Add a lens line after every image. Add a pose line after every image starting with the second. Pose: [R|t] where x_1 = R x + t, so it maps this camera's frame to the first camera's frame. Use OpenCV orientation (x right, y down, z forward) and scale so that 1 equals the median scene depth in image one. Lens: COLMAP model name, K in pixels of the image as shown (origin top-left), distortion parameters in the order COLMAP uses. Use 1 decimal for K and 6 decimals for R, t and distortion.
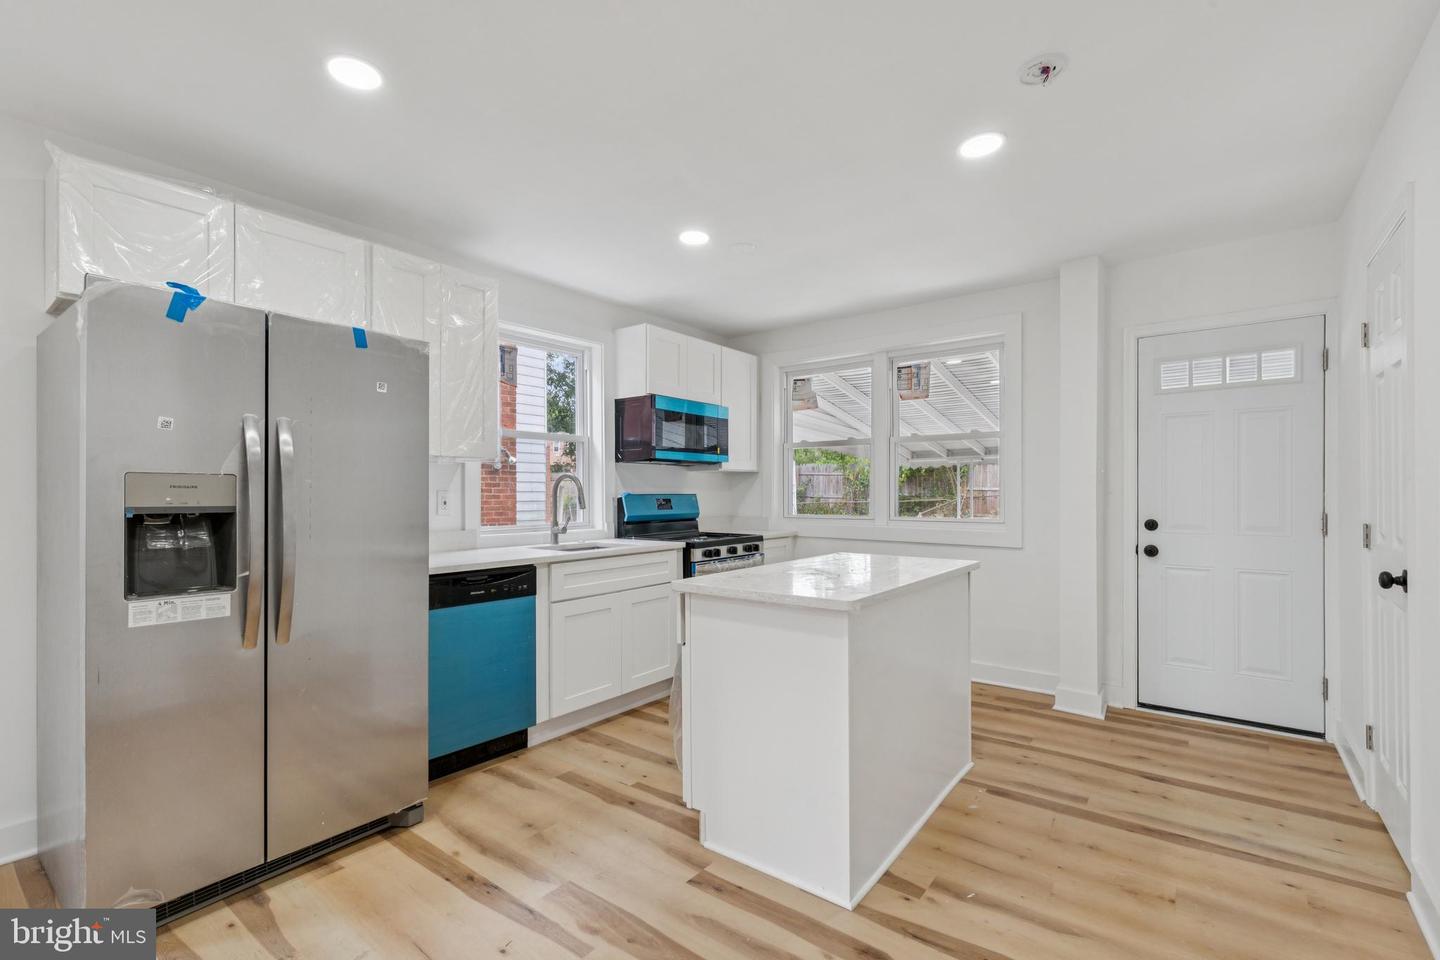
lens RADIAL K [[638.2, 0, 719.2], [0, 638.2, 498.3], [0, 0, 1]] dist [-0.009182, 0.000283]
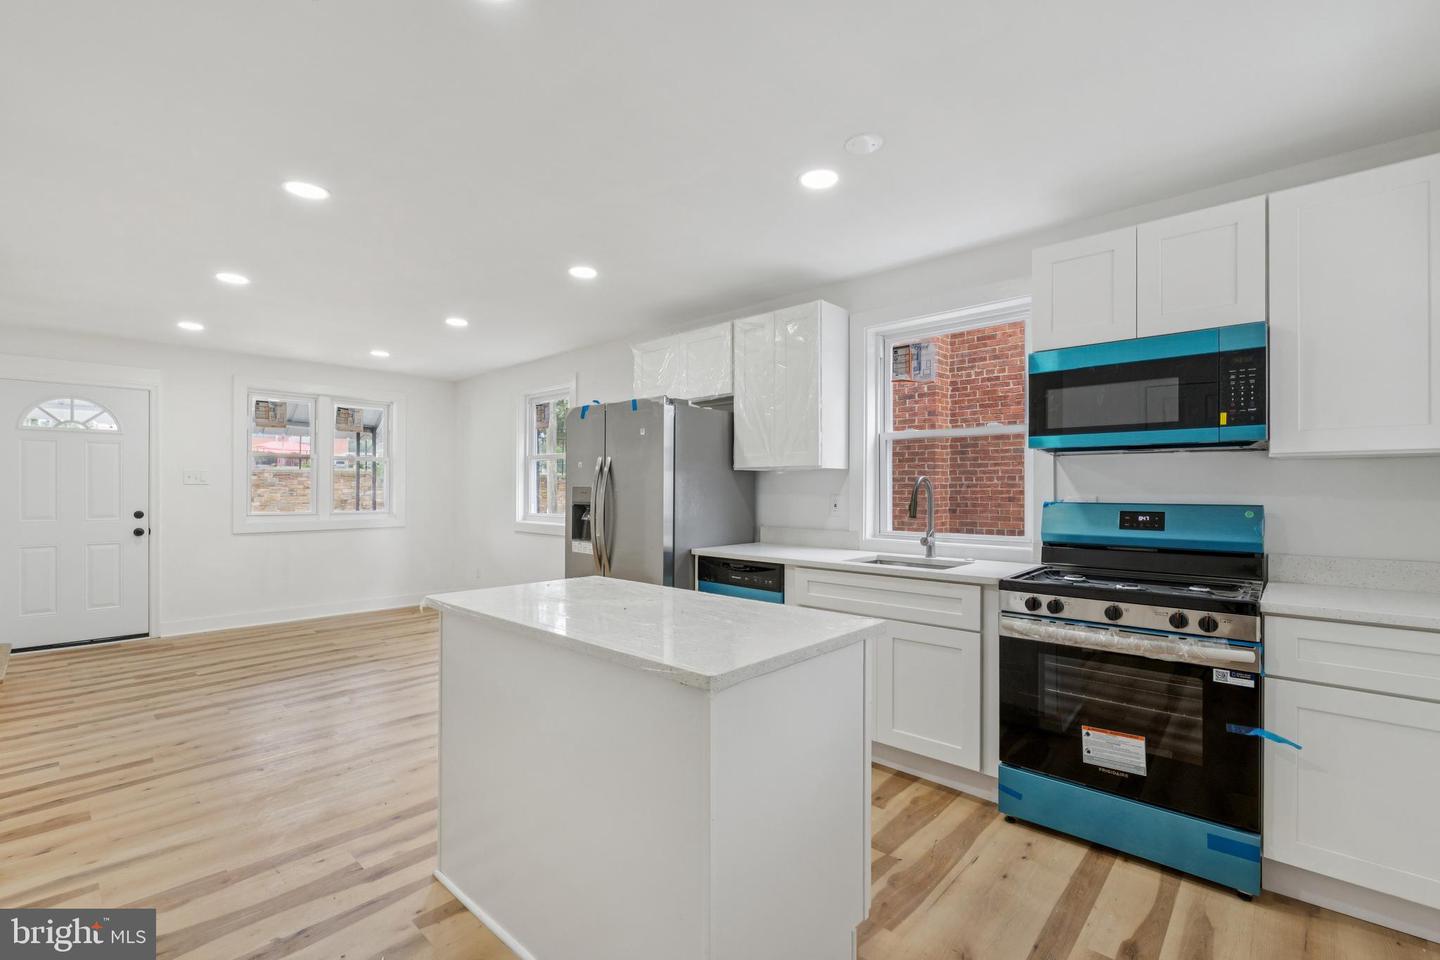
lens RADIAL K [[635.1, 0, 714.3], [0, 635.1, 485.3], [0, 0, 1]] dist [-0.003311, 0.000192]
pose [[-0.096737, -0.004364, -0.995300, 0.707607], [-0.011909, 0.999924, -0.003227, -0.021905], [0.995239, 0.011541, -0.096782, 0.883924]]
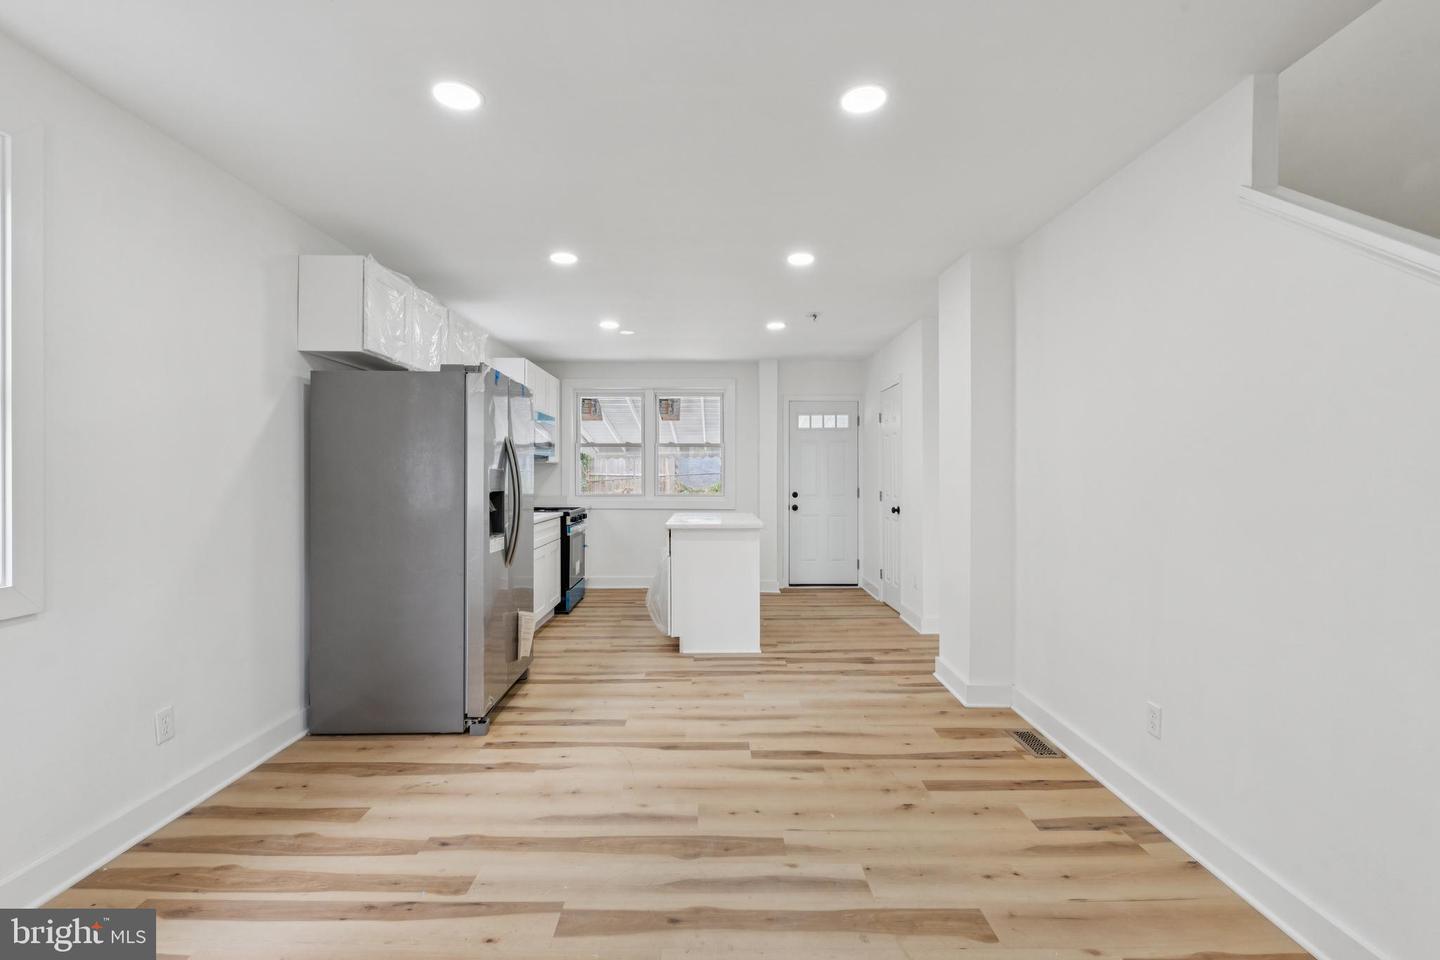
lens RADIAL K [[630.8, 0, 720.0], [0, 630.8, 480.0], [0, 0, 1]] dist [-0.006143, -0.000046]
pose [[0.782269, -0.001136, 0.622940, -0.776202], [0.003375, 0.999991, -0.002415, -0.001076], [-0.622931, 0.003991, 0.782266, -0.428663]]
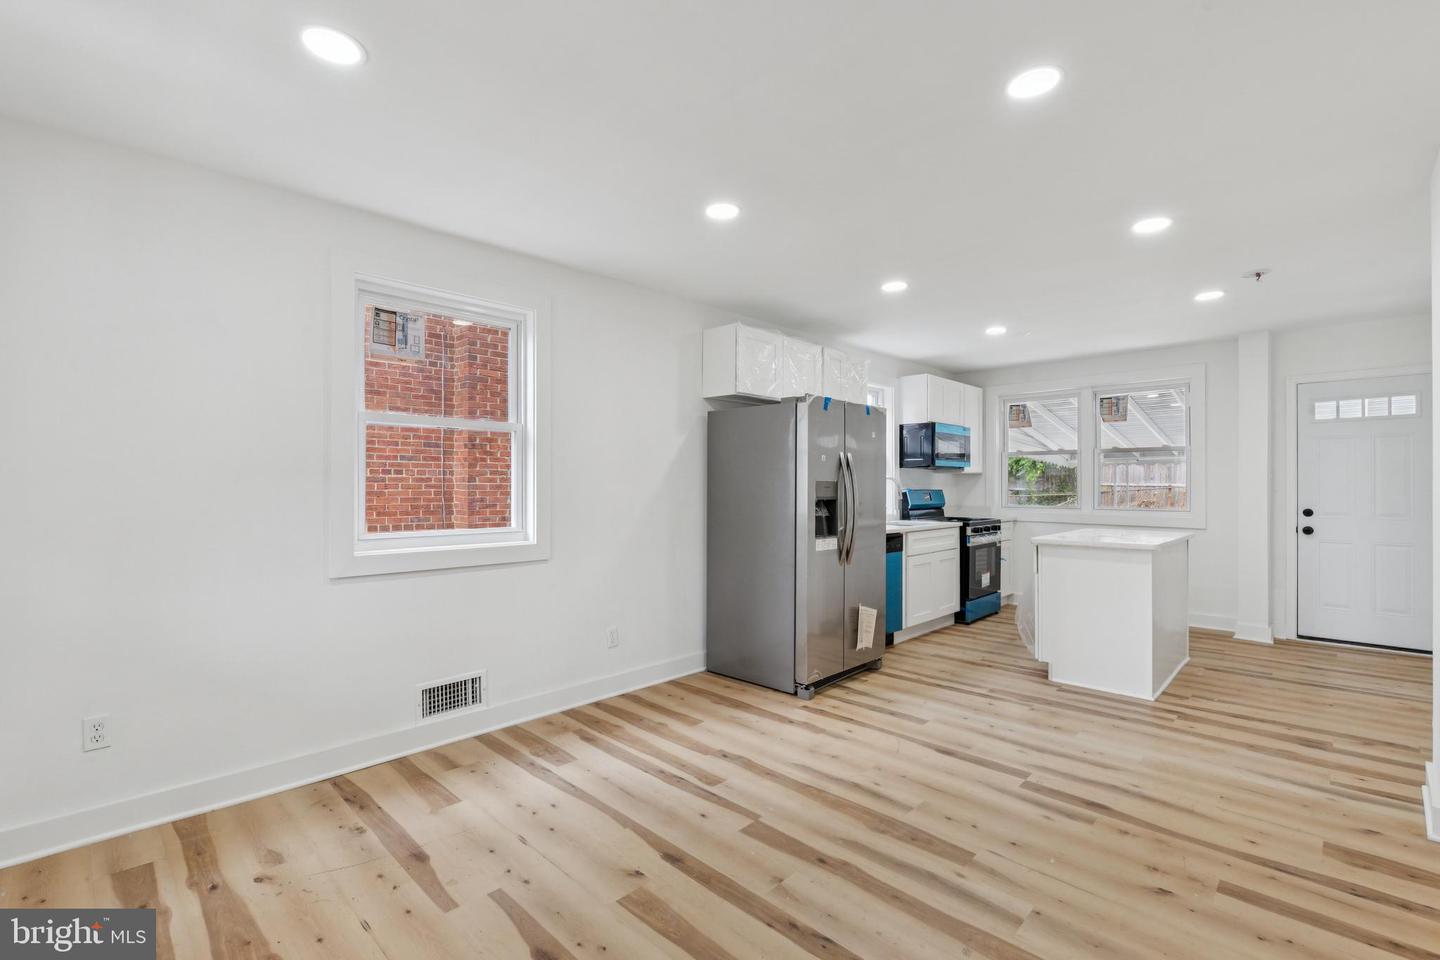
lens RADIAL K [[646.6, 0, 717.6], [0, 646.6, 487.3], [0, 0, 1]] dist [-0.004353, 0.000883]
pose [[0.992887, 0.003159, -0.119016, -0.502829], [-0.003969, 0.999971, -0.006566, -0.001145], [0.118992, 0.006992, 0.992871, -0.648087]]
